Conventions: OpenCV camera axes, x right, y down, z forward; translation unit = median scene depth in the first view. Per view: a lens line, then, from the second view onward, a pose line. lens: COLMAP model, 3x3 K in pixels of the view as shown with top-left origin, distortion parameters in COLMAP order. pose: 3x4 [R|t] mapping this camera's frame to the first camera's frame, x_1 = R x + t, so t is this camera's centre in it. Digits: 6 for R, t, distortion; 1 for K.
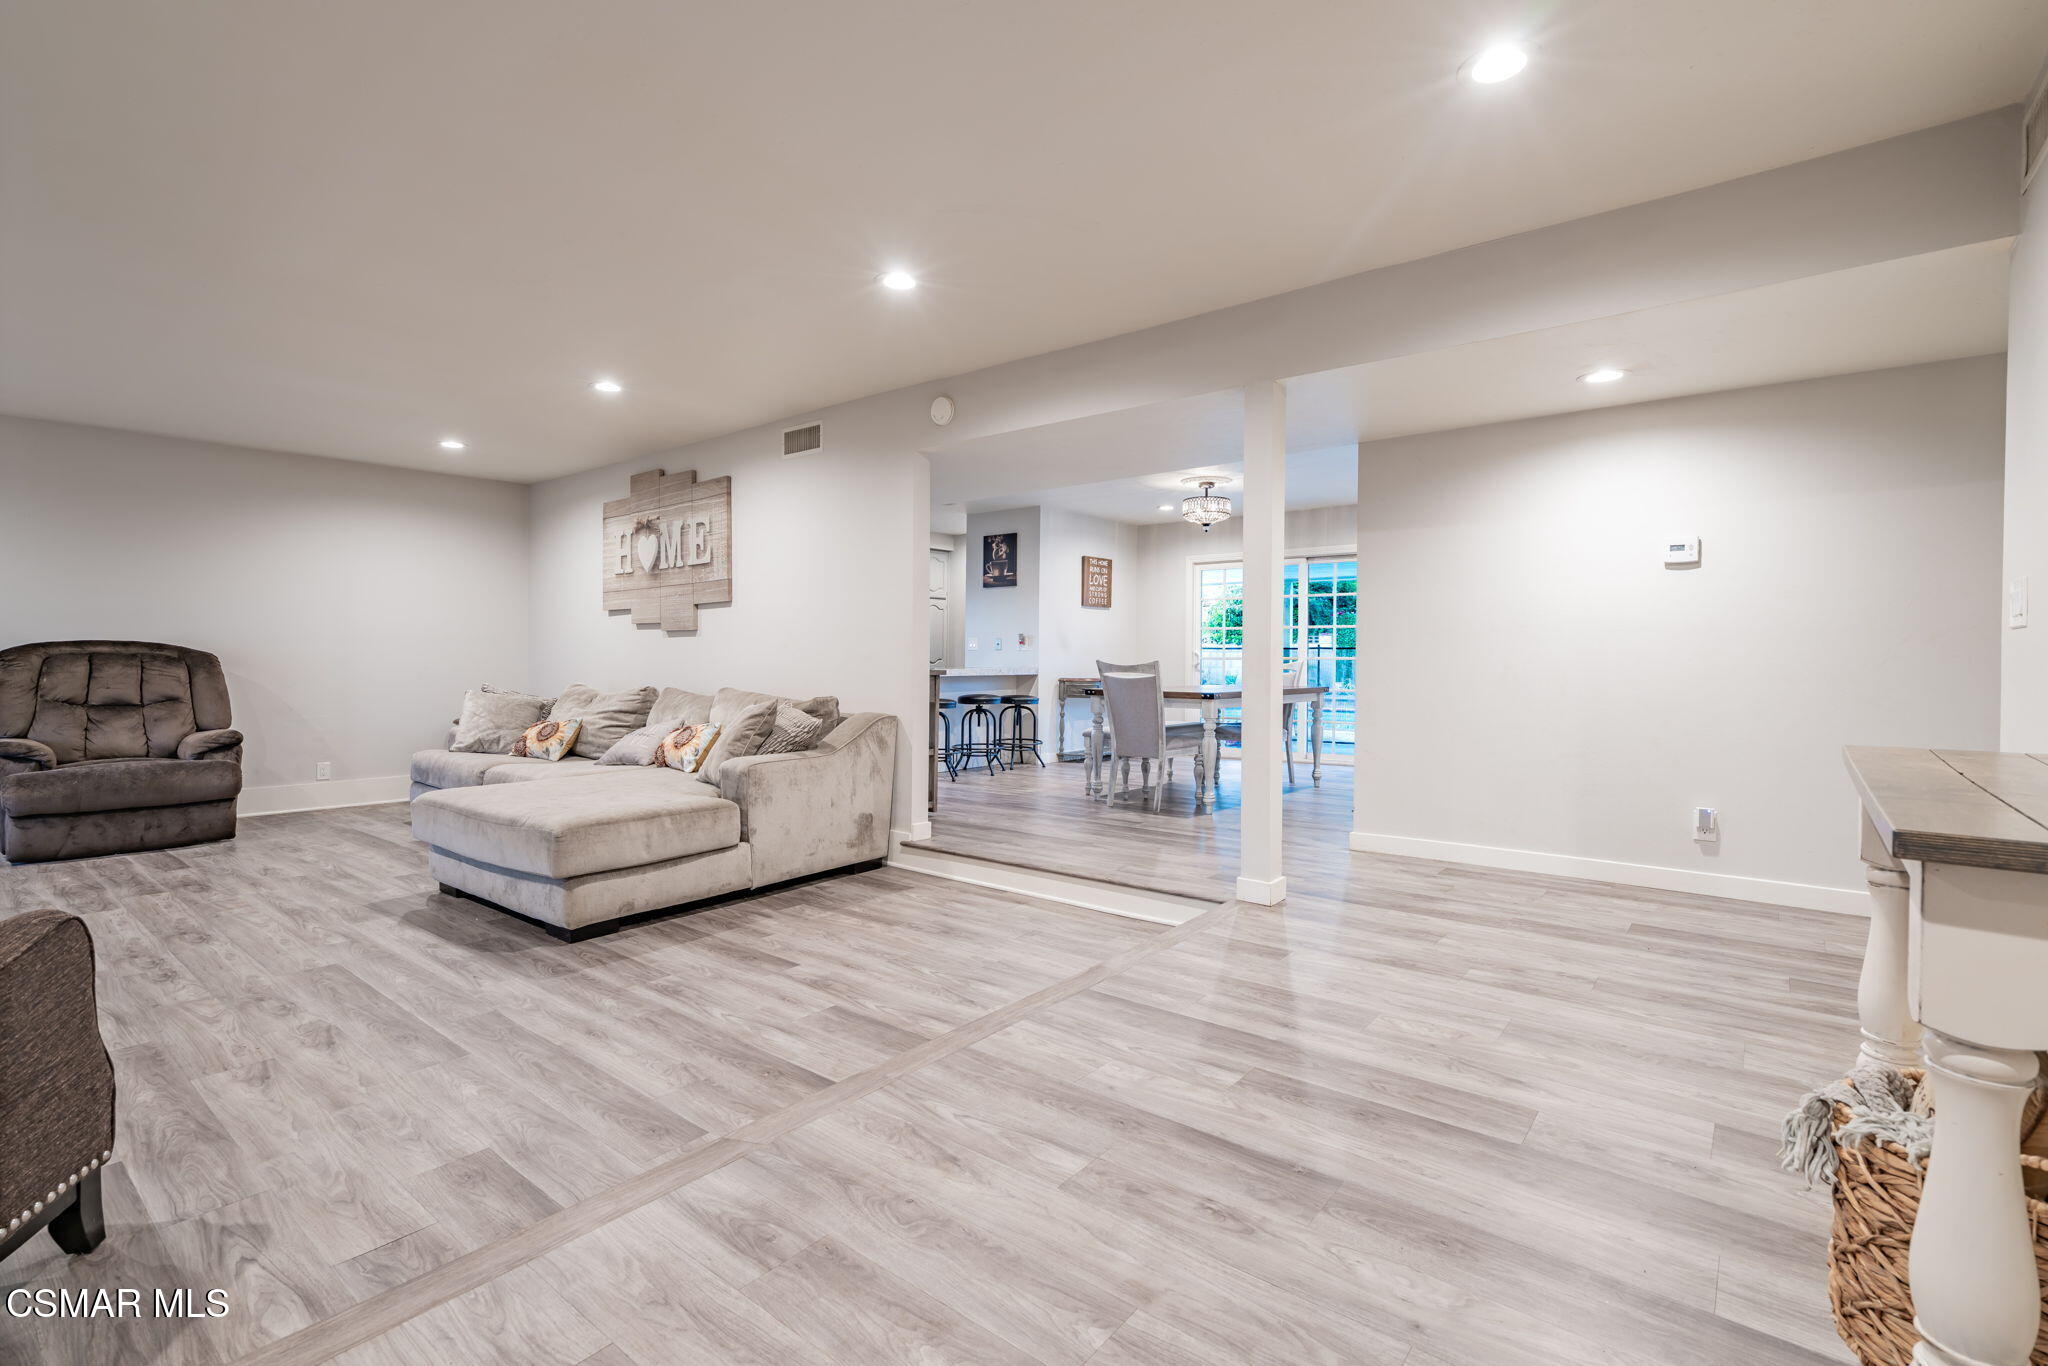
lens RADIAL K [[944.2, 0, 1044.9], [0, 944.2, 677.8], [0, 0, 1]] dist [-0.002015, -0.000269]
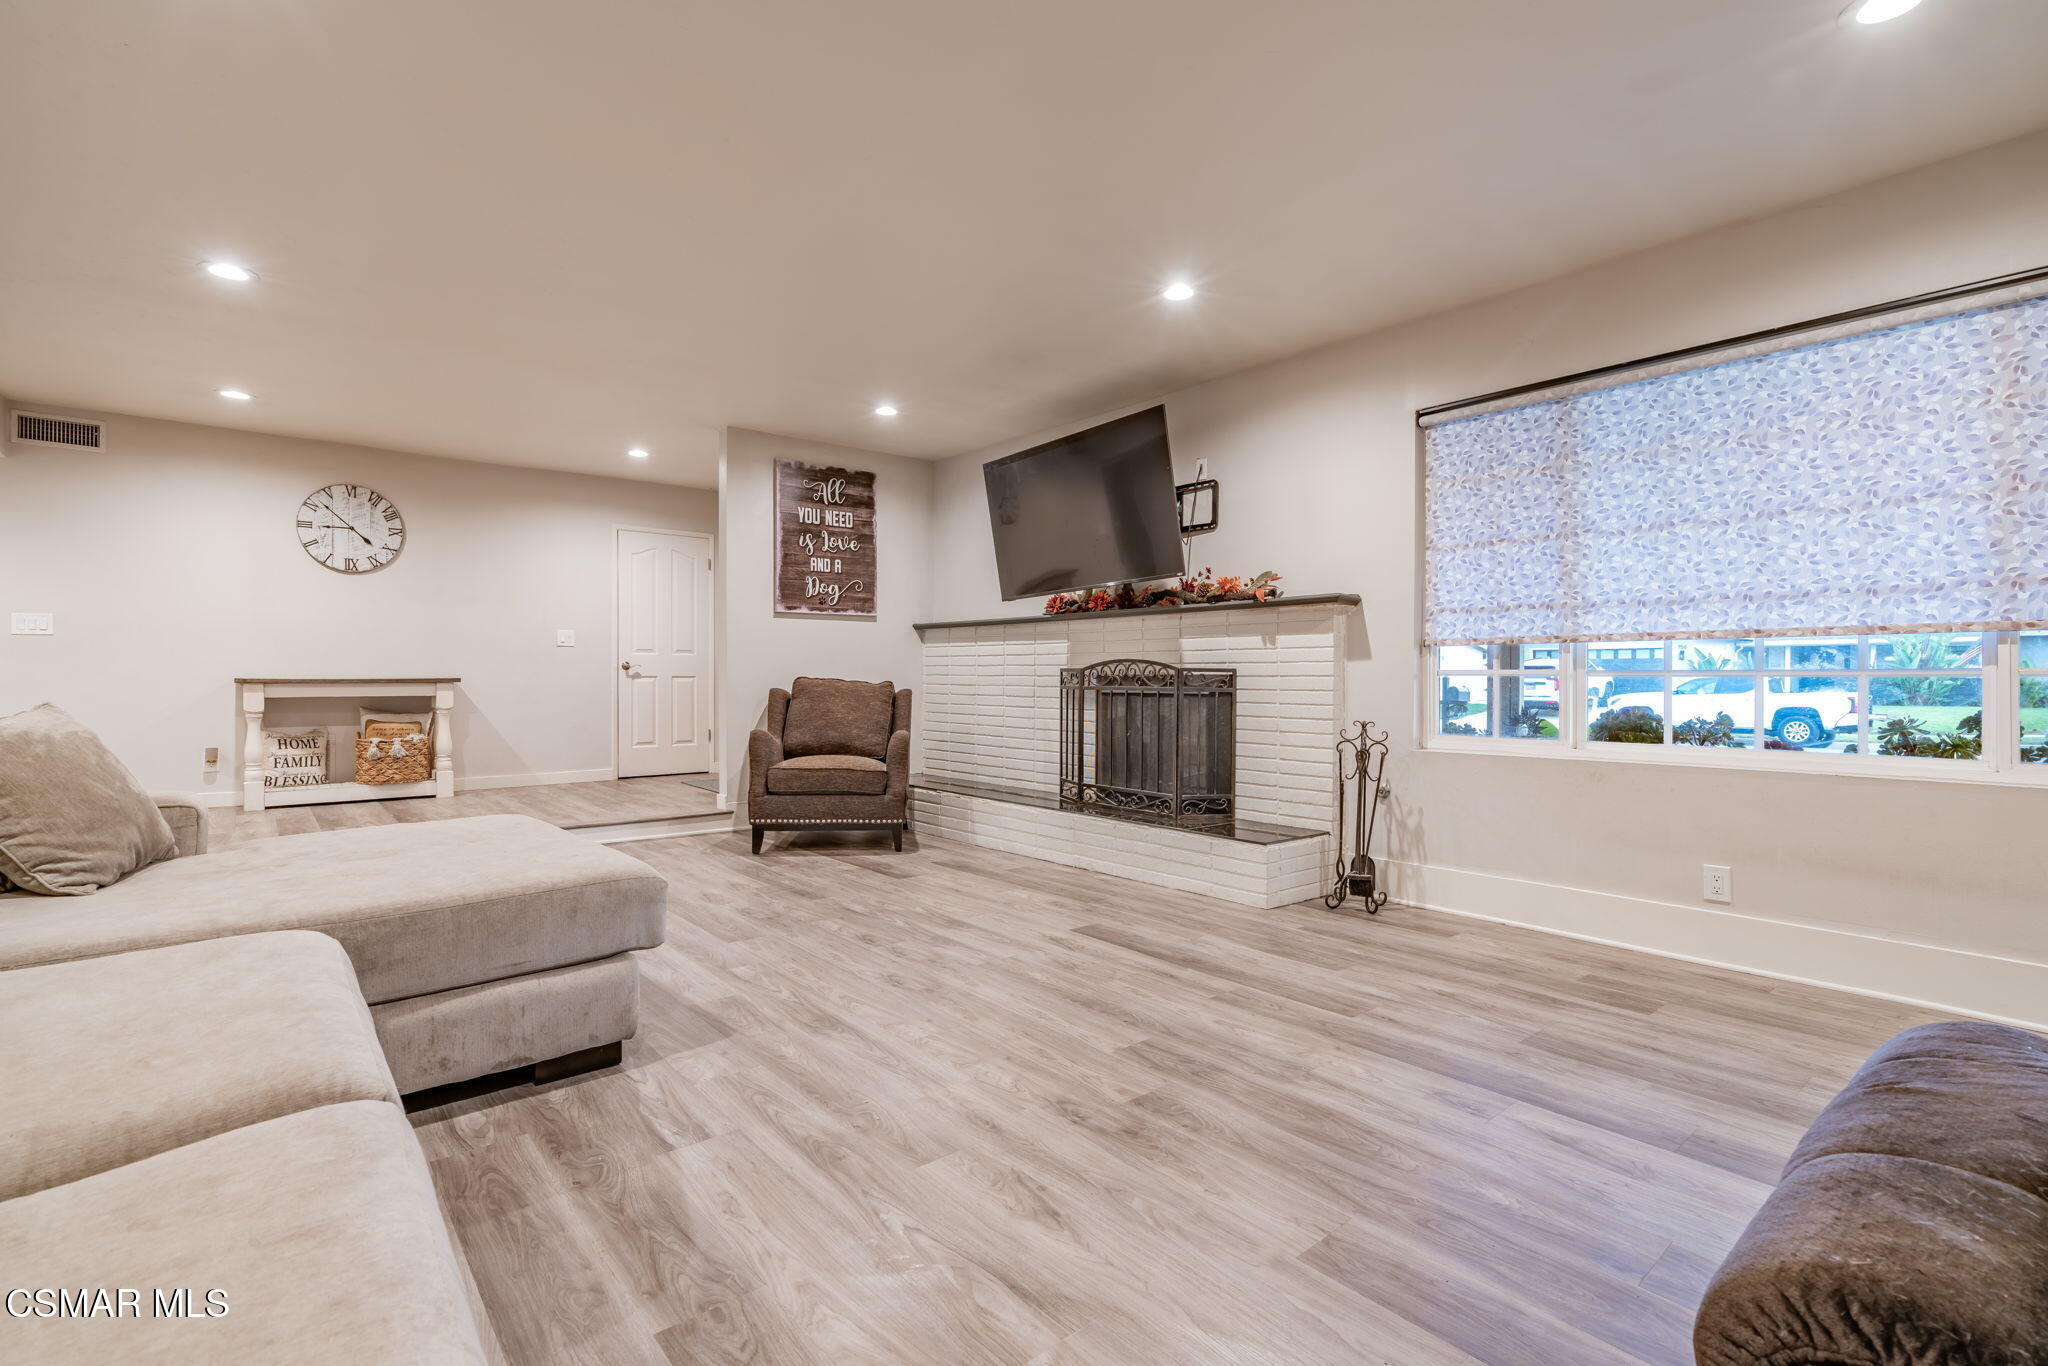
lens RADIAL K [[930.8, 0, 1025.2], [0, 930.8, 689.8], [0, 0, 1]] dist [-0.000936, 0.000019]
pose [[-0.980132, -0.009706, 0.198108, -0.909494], [-0.002038, 0.999242, 0.038871, -0.005583], [-0.198335, 0.037694, -0.979409, 1.375630]]
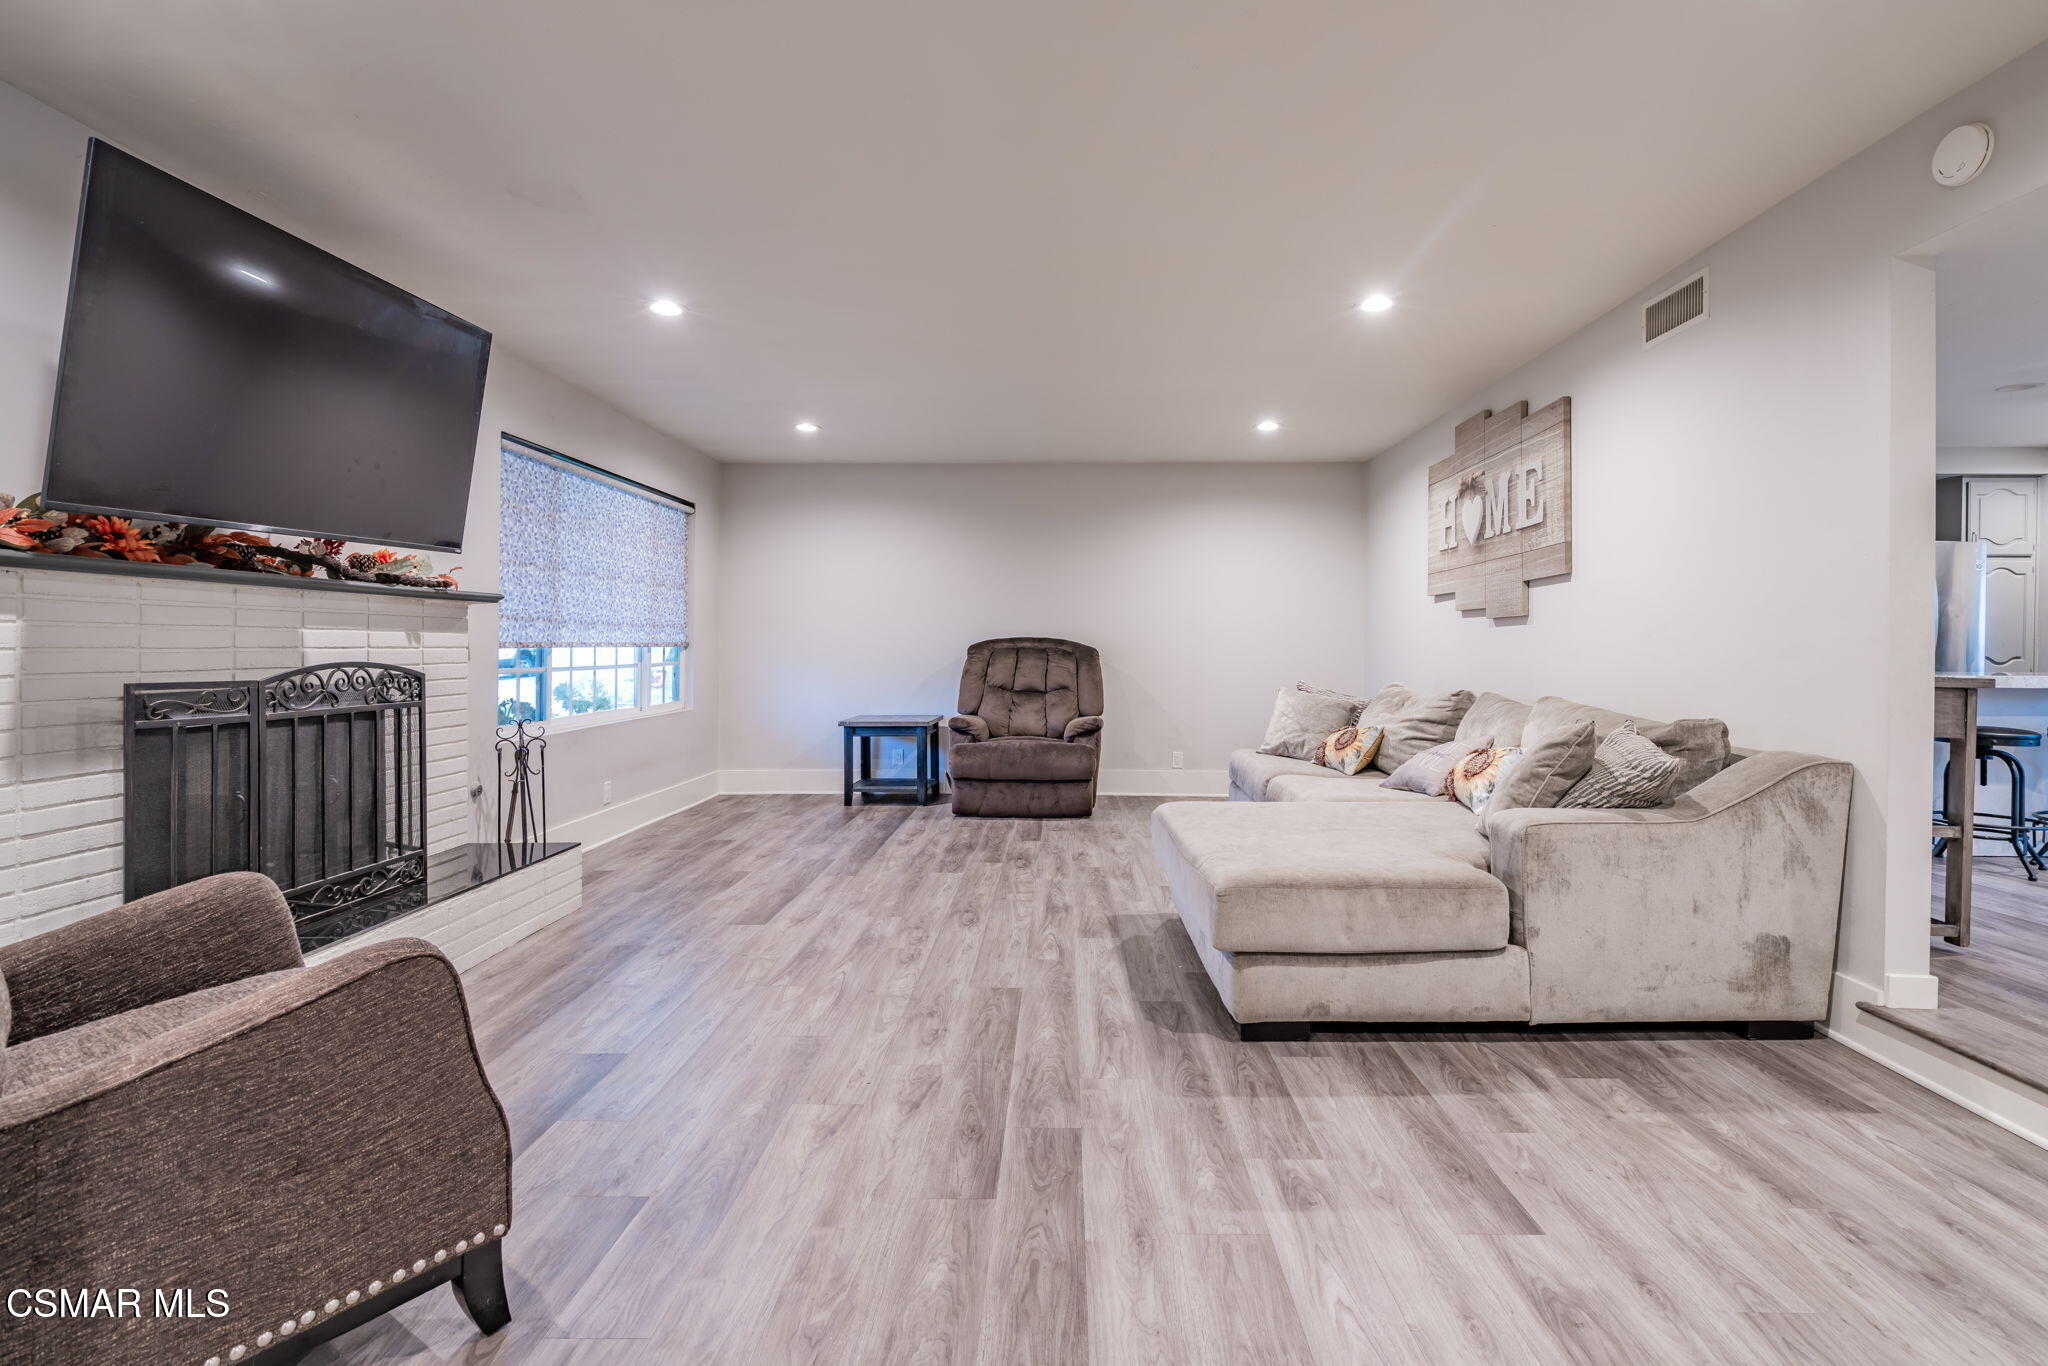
lens RADIAL K [[960.3, 0, 1038.5], [0, 960.3, 647.9], [0, 0, 1]] dist [-0.003127, 0.000608]
pose [[0.601735, -0.001834, -0.798694, 0.000232], [-0.019322, 0.999671, -0.016853, -0.007270], [0.798462, 0.025573, 0.601502, 0.322196]]
